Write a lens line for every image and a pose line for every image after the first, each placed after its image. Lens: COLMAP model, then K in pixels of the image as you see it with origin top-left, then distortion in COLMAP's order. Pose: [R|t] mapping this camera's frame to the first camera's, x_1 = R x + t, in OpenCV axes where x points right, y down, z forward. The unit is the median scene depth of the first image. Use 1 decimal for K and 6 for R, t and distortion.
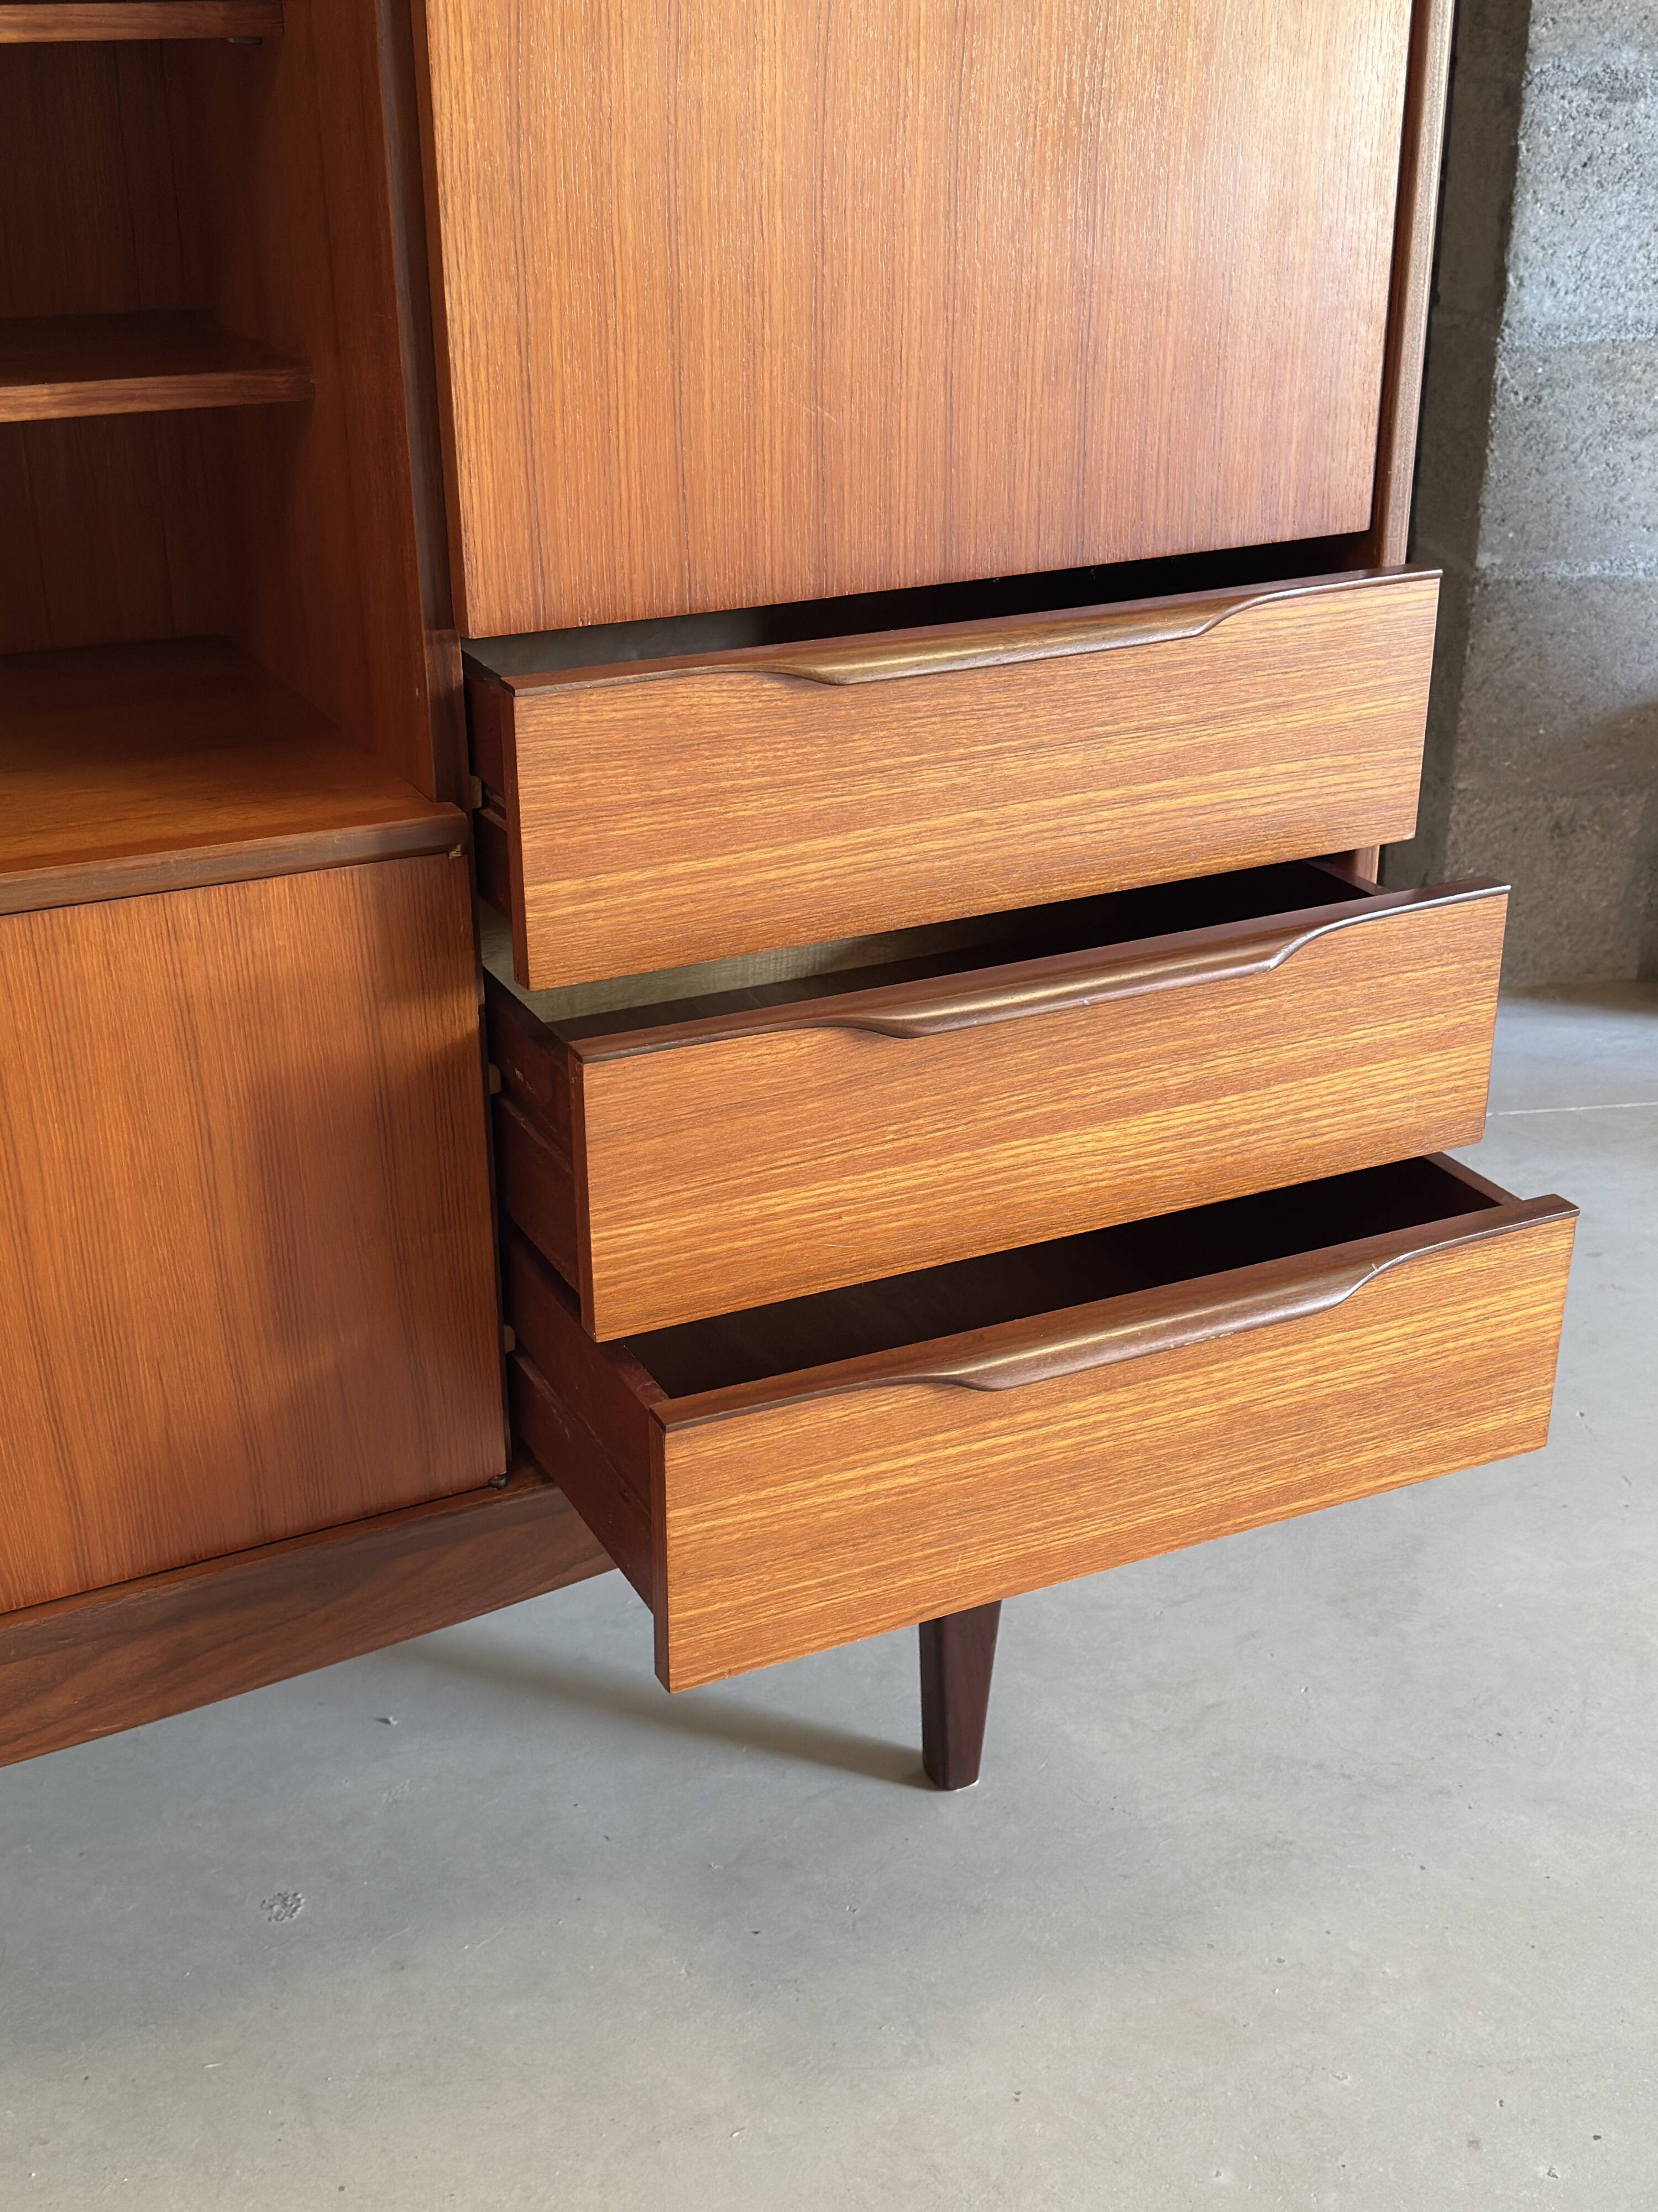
lens RADIAL K [[2729.1, 0, 829.0], [0, 2729.1, 1106.0], [0, 0, 1]] dist [0.204717, -0.524522]
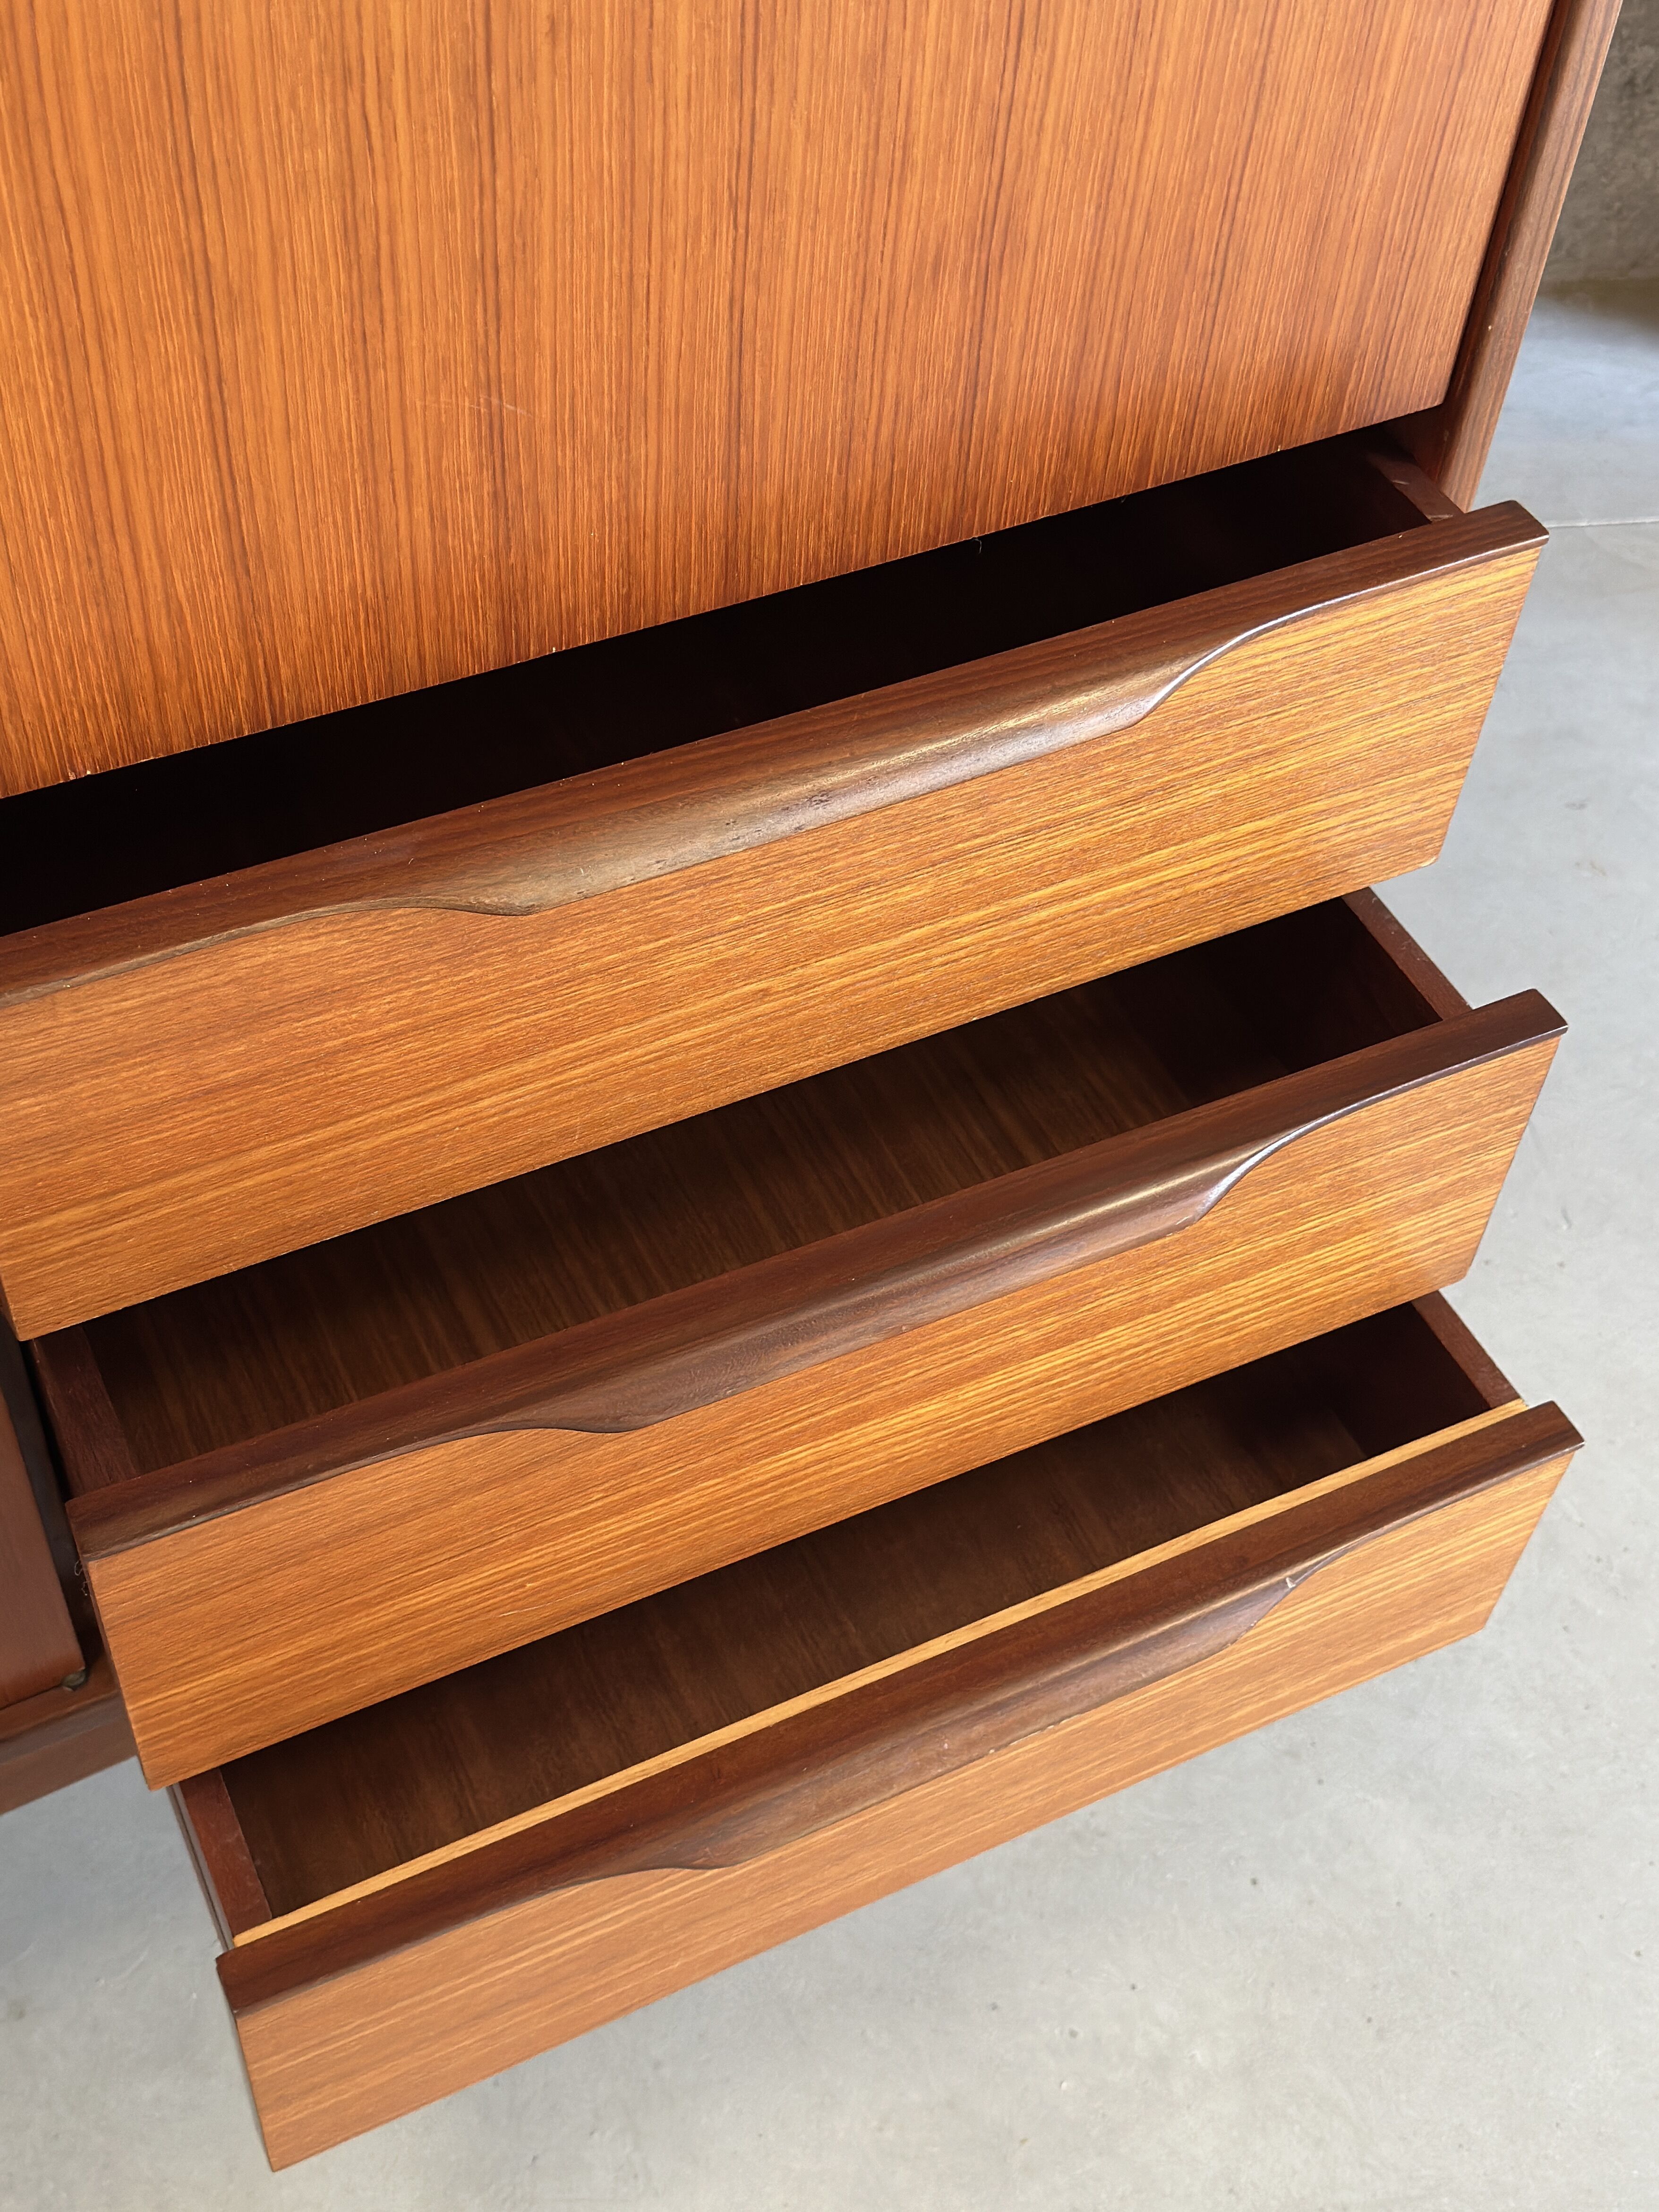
lens RADIAL K [[2729.9, 0, 829.5], [0, 2729.9, 1106.0], [0, 0, 1]] dist [0.204717, -0.524522]
pose [[0.997923, 0.040168, 0.050371, 0.038159], [-0.058328, 0.895314, 0.441600, -0.347982], [-0.027359, -0.443621, 0.895797, 0.407909]]
